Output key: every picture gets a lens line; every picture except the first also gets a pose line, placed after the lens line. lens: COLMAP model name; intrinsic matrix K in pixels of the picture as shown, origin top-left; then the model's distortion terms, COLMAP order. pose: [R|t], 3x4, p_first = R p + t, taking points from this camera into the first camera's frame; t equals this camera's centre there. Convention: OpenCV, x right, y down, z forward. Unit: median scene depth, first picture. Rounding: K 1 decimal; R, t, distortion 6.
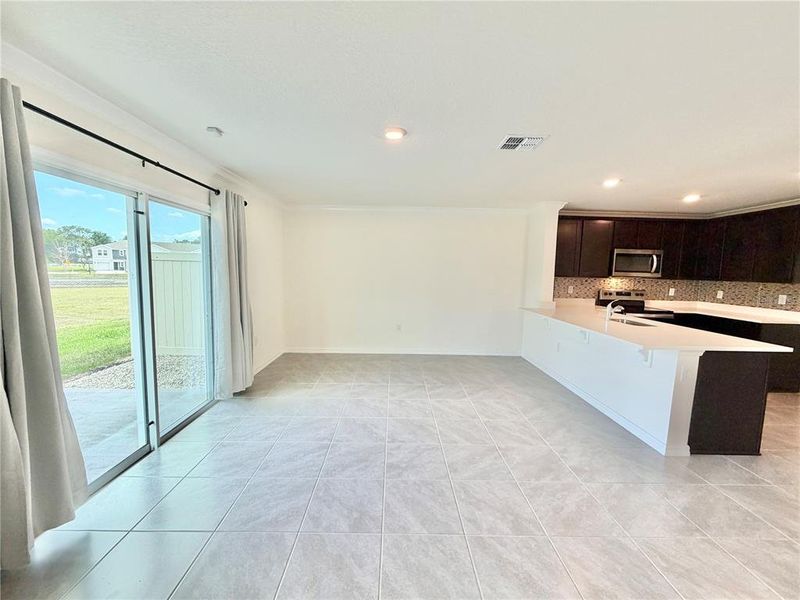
lens RADIAL K [[319.6, 0, 397.6], [0, 319.6, 299.2], [0, 0, 1]] dist [-0.000665, -0.000015]
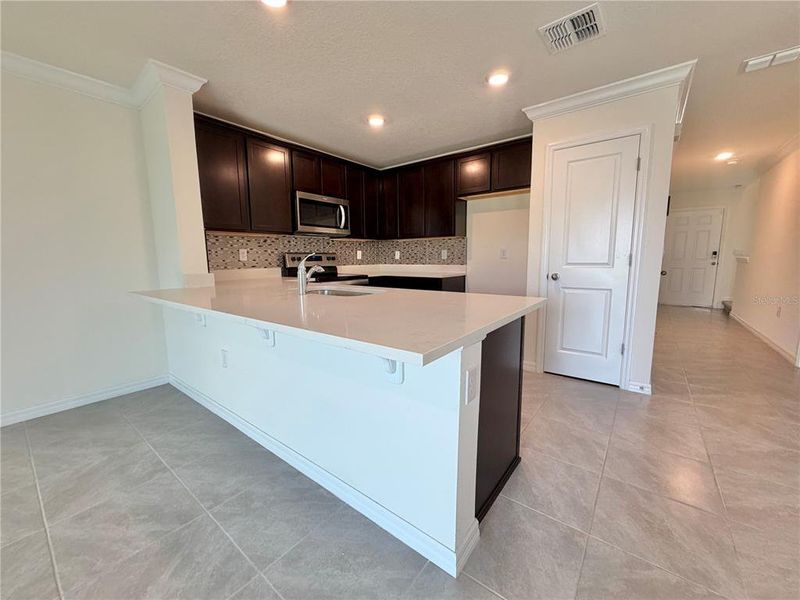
lens RADIAL K [[319.6, 0, 397.6], [0, 319.6, 299.2], [0, 0, 1]] dist [-0.000665, -0.000015]
pose [[0.624859, -0.130862, 0.769693, 0.313381], [0.097158, 0.991223, 0.089651, 0.039162], [-0.774669, 0.018763, 0.632089, 0.490963]]
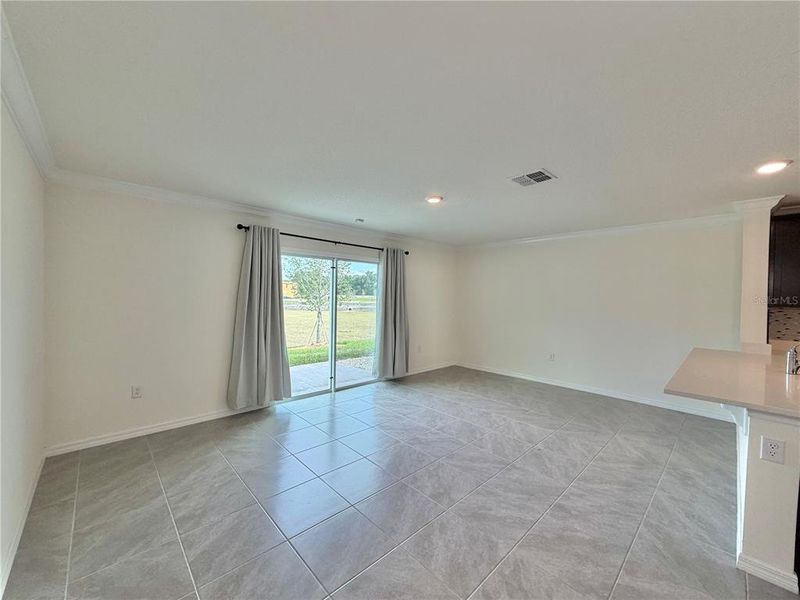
lens RADIAL K [[319.6, 0, 397.6], [0, 319.6, 299.2], [0, 0, 1]] dist [-0.000665, -0.000015]
pose [[0.678812, 0.000337, -0.734312, 0.533940], [-0.071637, 0.995260, -0.065765, 0.015529], [0.730810, 0.097246, 0.675619, -0.018613]]
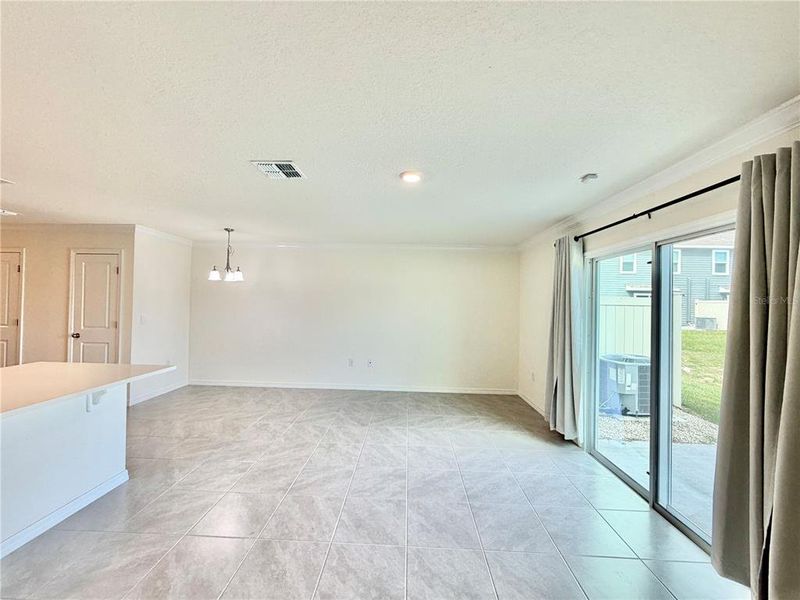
lens RADIAL K [[319.6, 0, 397.6], [0, 319.6, 299.2], [0, 0, 1]] dist [-0.000665, -0.000015]
pose [[-0.997949, -0.043027, 0.047388, -0.017753], [-0.039024, 0.995836, 0.082385, -0.117991], [-0.050736, 0.080367, -0.995473, 1.204893]]
